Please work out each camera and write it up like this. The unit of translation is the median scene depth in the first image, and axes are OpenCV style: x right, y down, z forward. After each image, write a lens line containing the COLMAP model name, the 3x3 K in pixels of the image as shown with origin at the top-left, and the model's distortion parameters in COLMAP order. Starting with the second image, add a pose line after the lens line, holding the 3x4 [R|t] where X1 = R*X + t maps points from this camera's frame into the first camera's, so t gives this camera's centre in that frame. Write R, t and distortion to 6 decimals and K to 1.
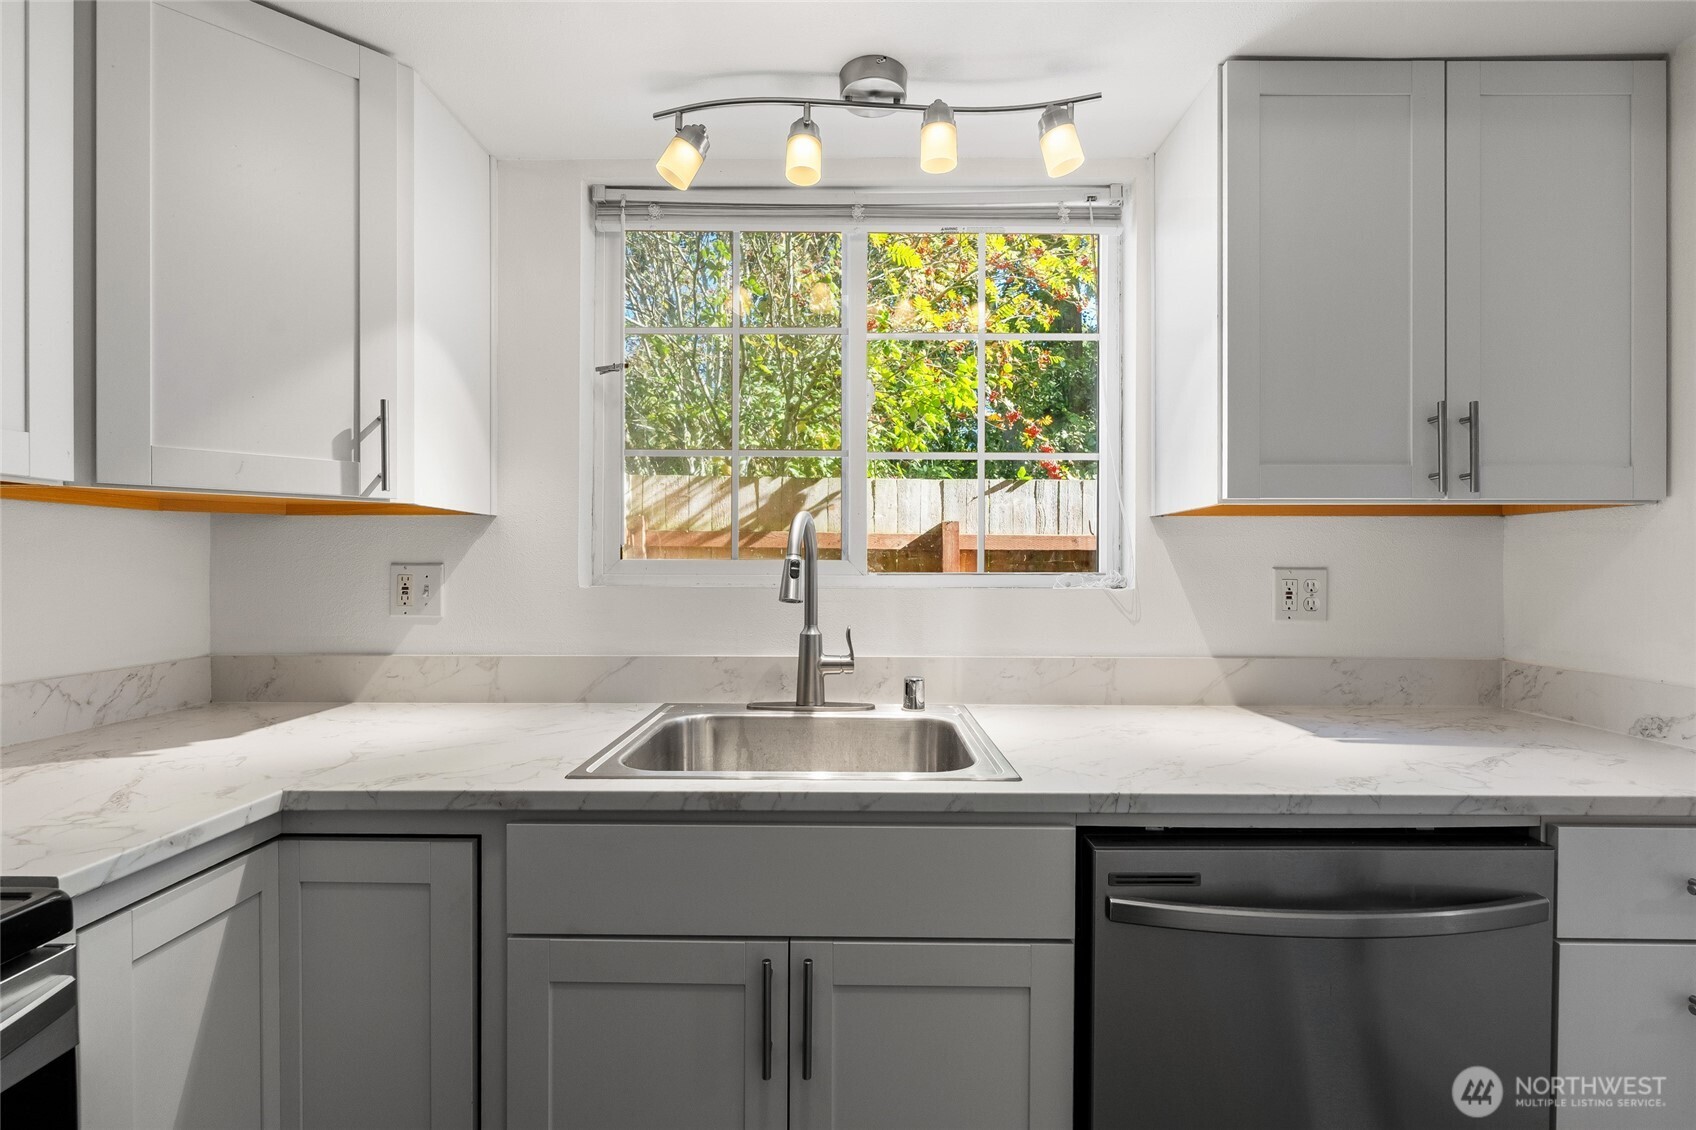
lens RADIAL K [[752.5, 0, 846.7], [0, 752.5, 575.8], [0, 0, 1]] dist [-0.003014, 0.000670]
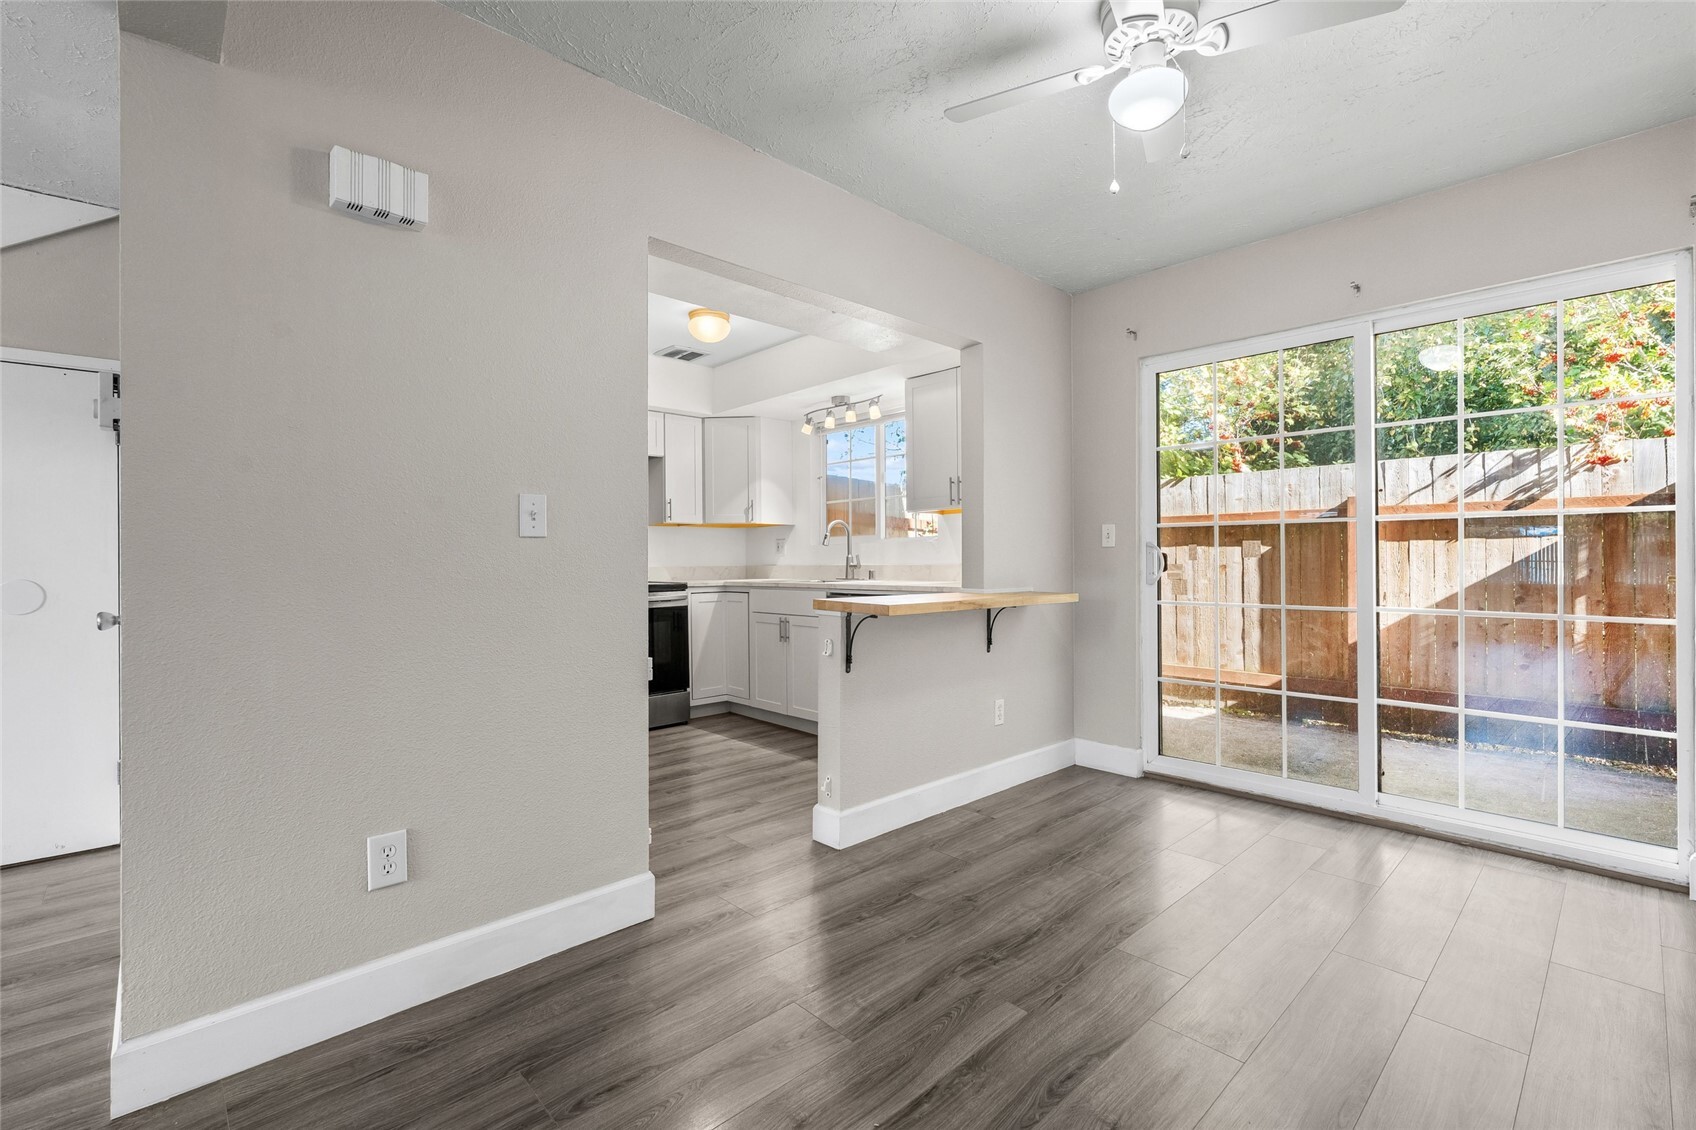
lens RADIAL K [[752.5, 0, 845.0], [0, 752.5, 545.9], [0, 0, 1]] dist [-0.003014, 0.000670]
pose [[0.685041, -0.026837, -0.728010, 2.496474], [0.003112, 0.999420, -0.033913, 0.151333], [0.728498, 0.020966, 0.684727, -1.346506]]
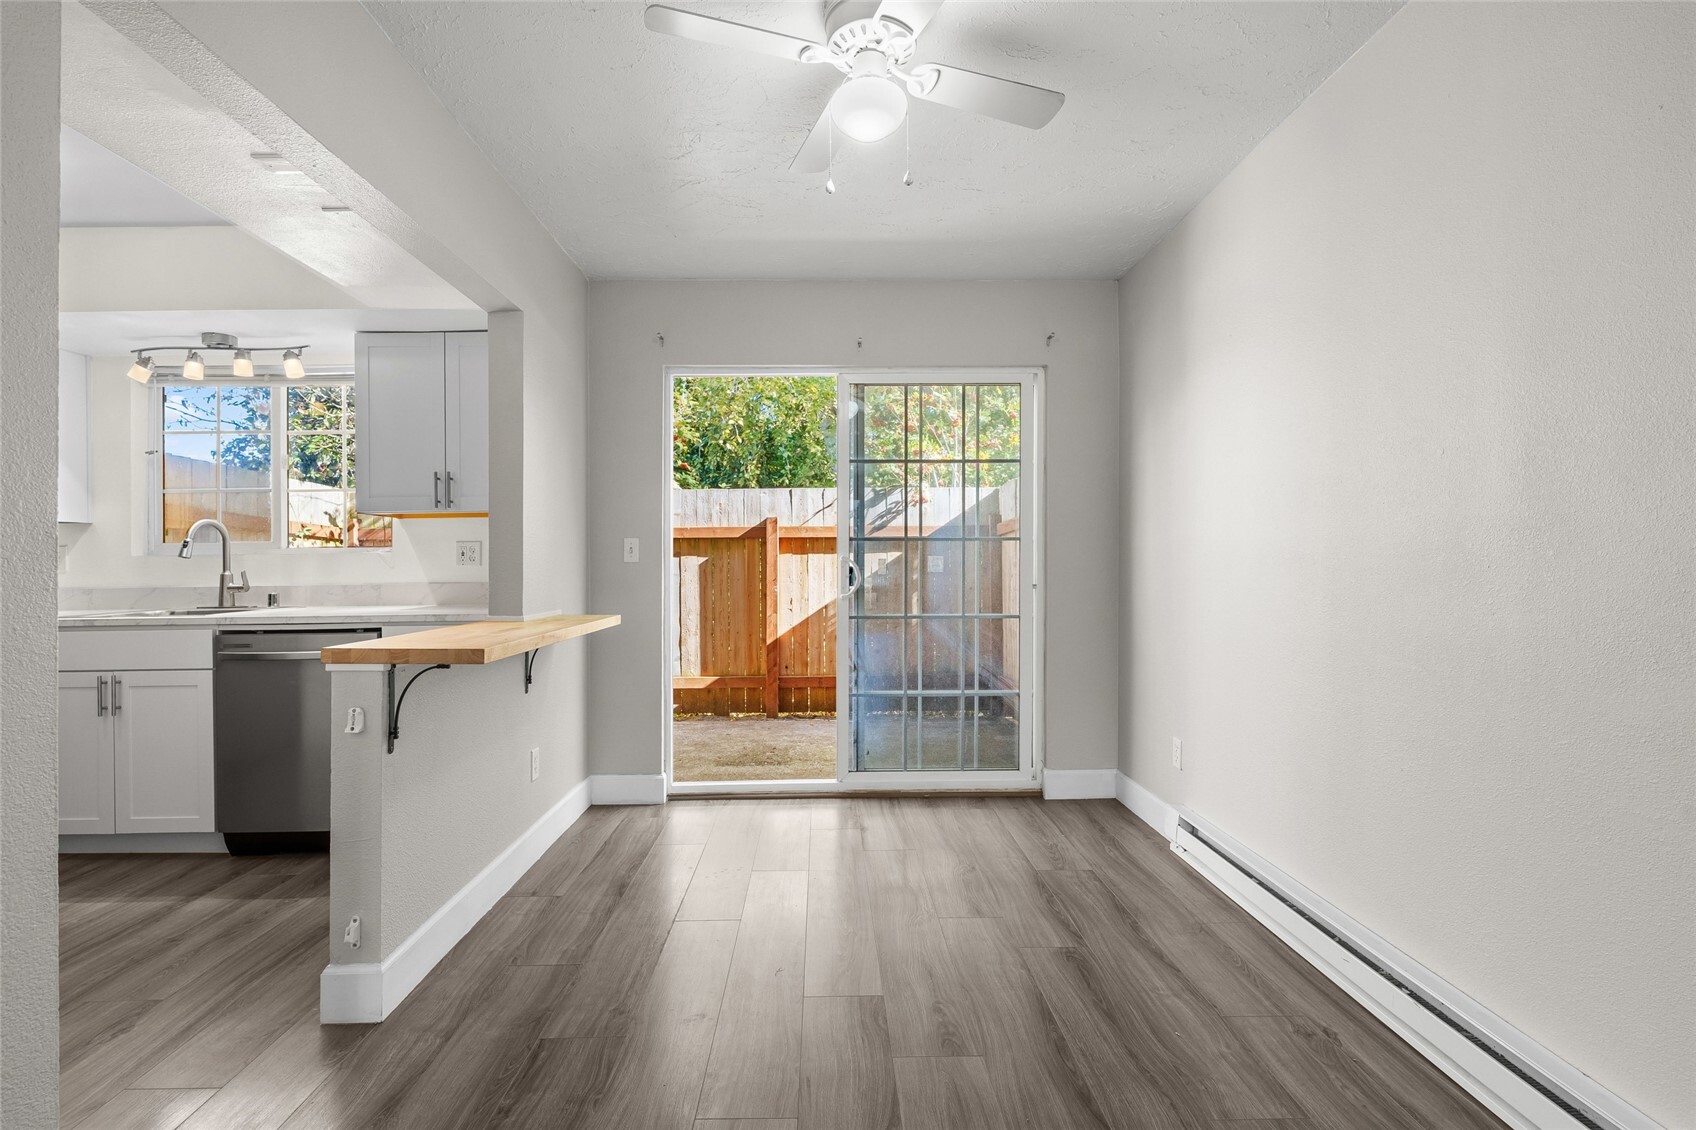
lens RADIAL K [[752.5, 0, 840.1], [0, 752.5, 555.9], [0, 0, 1]] dist [-0.003014, 0.000670]
pose [[0.999543, -0.018521, 0.023903, 1.830061], [0.019014, 0.999607, -0.020577, 0.110375], [-0.023513, 0.021022, 0.999502, -1.338149]]
